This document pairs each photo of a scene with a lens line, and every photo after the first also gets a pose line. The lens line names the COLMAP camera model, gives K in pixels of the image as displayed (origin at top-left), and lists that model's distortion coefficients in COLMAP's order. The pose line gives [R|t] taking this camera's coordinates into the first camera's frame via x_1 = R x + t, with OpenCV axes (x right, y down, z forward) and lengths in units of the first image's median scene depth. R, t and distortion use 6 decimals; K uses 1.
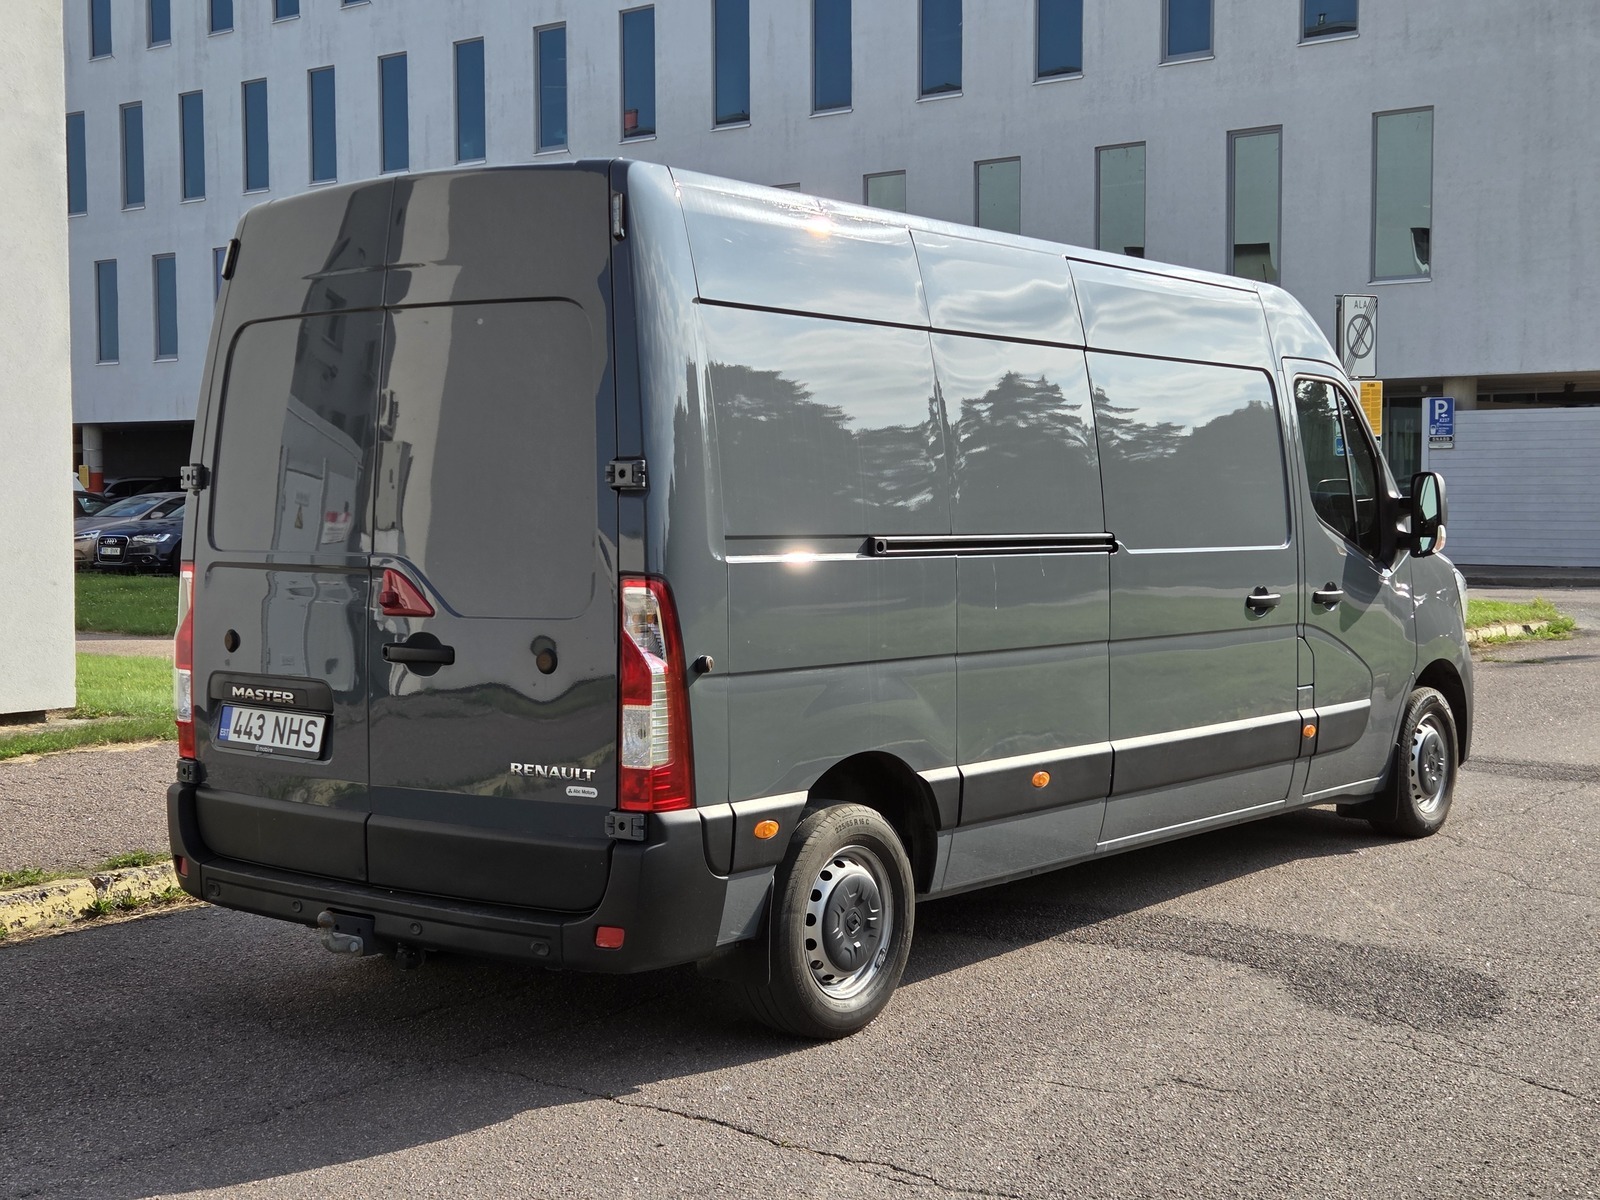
lens RADIAL K [[2111.2, 0, 800.0], [0, 2111.2, 600.0], [0, 0, 1]] dist [0.094465, -0.100227]
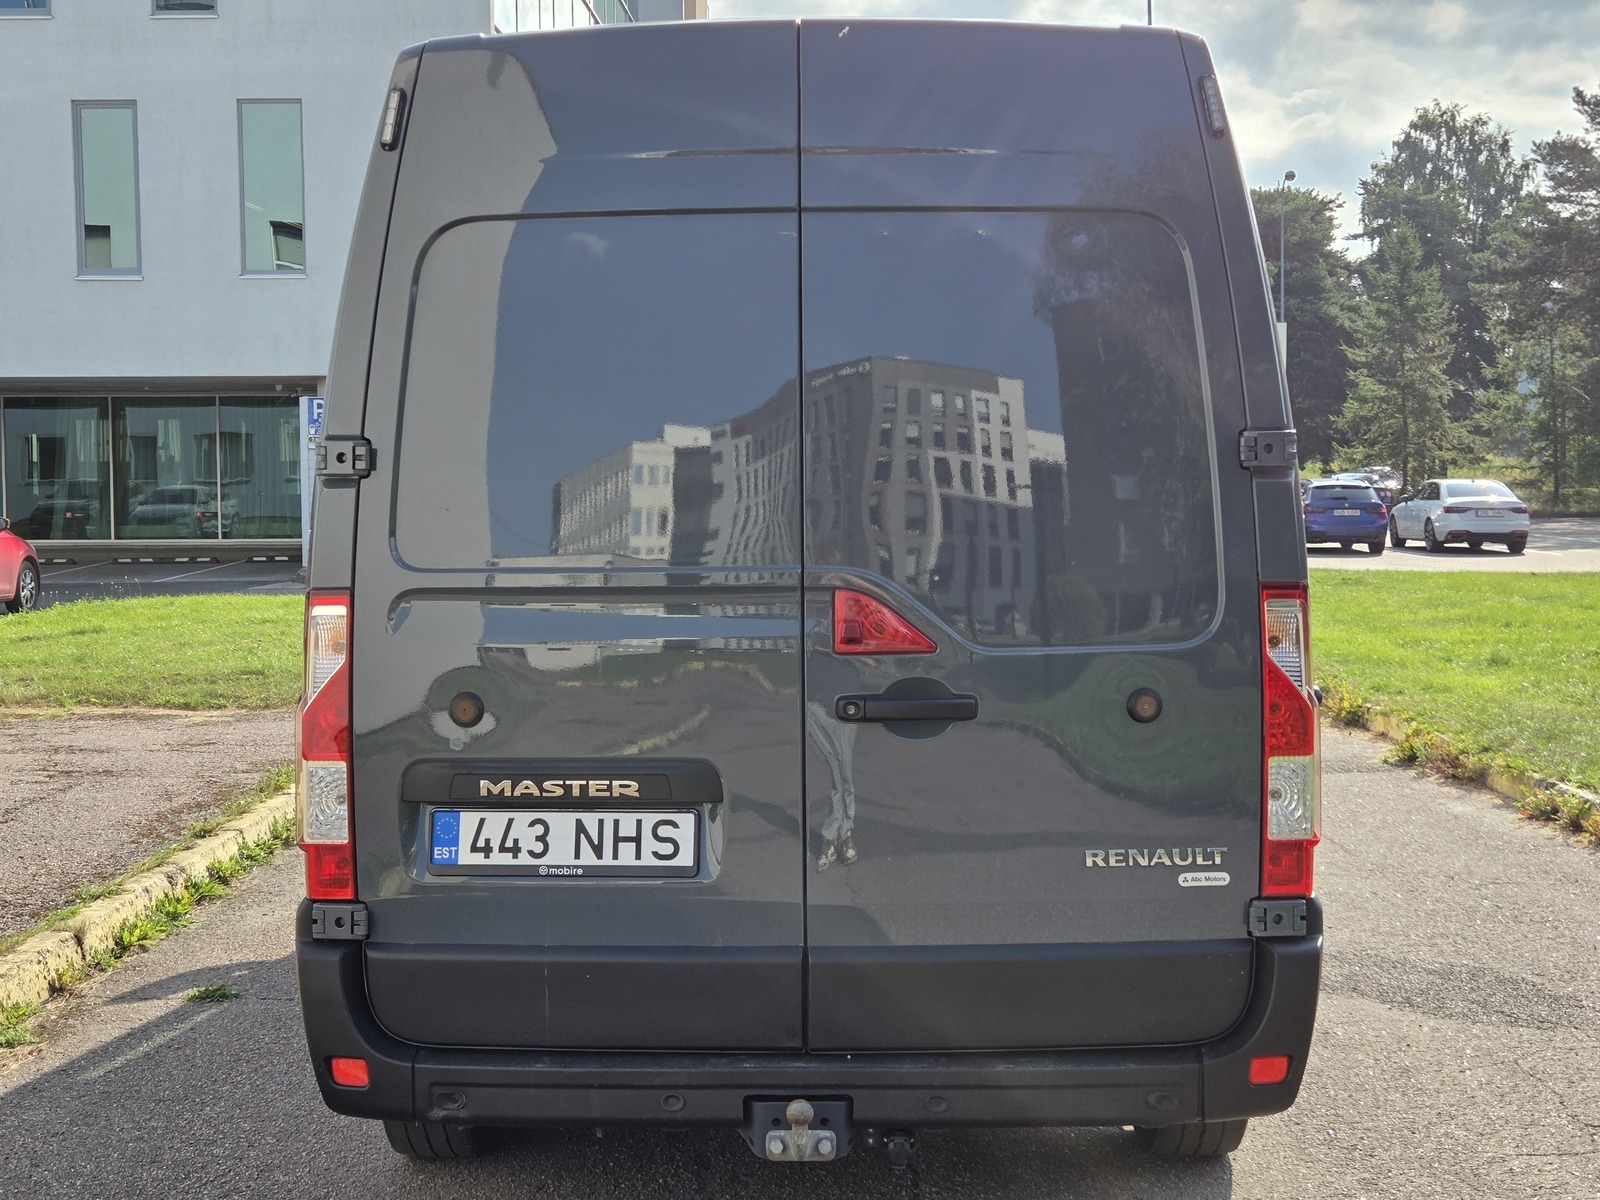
lens RADIAL K [[2111.2, 0, 800.0], [0, 2111.2, 600.0], [0, 0, 1]] dist [0.094465, -0.100227]
pose [[0.805567, -0.035778, 0.591423, -0.586152], [0.036803, 0.999269, 0.010322, -0.017611], [-0.591360, 0.013450, 0.806295, 0.436555]]
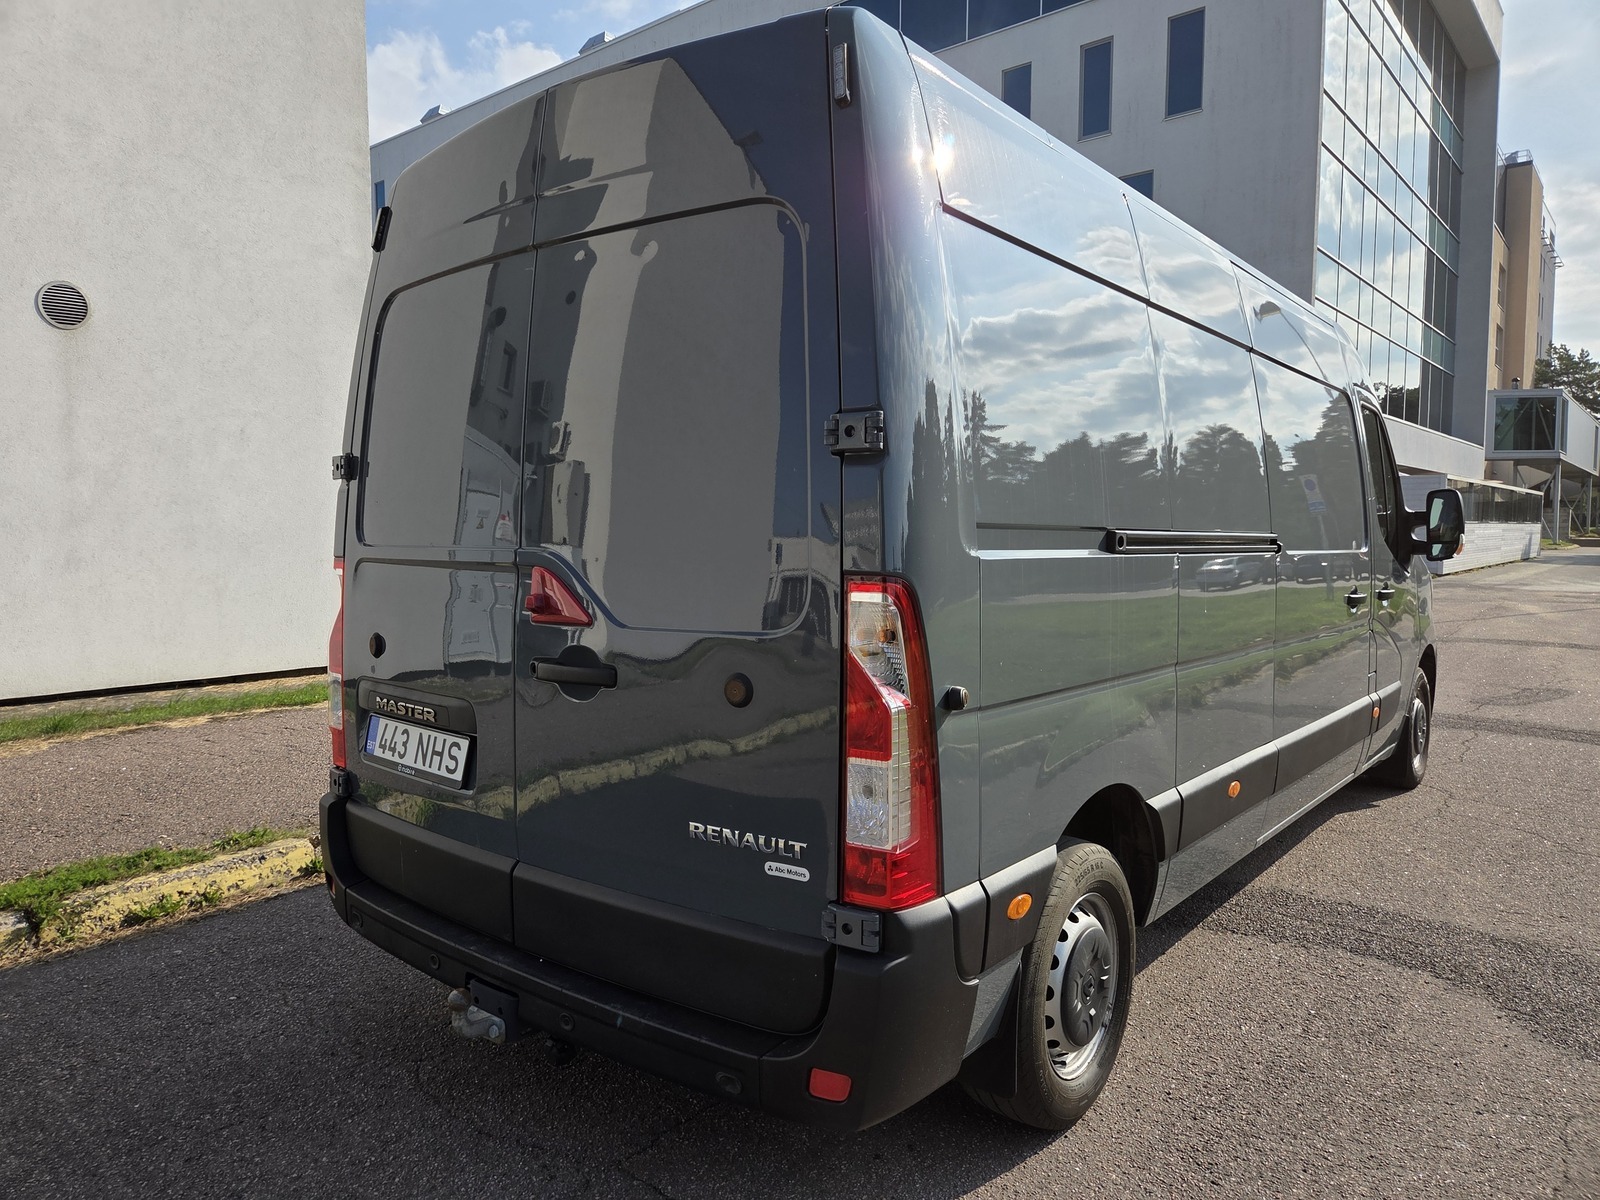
lens RADIAL K [[1062.1, 0, 789.0], [0, 1062.1, 604.2], [0, 0, 1]] dist [0.069365, -0.059827]
pose [[0.999723, 0.004455, -0.023100, -0.084969], [-0.004041, 0.999831, 0.017951, -0.007408], [0.023176, -0.017852, 0.999572, 0.569864]]
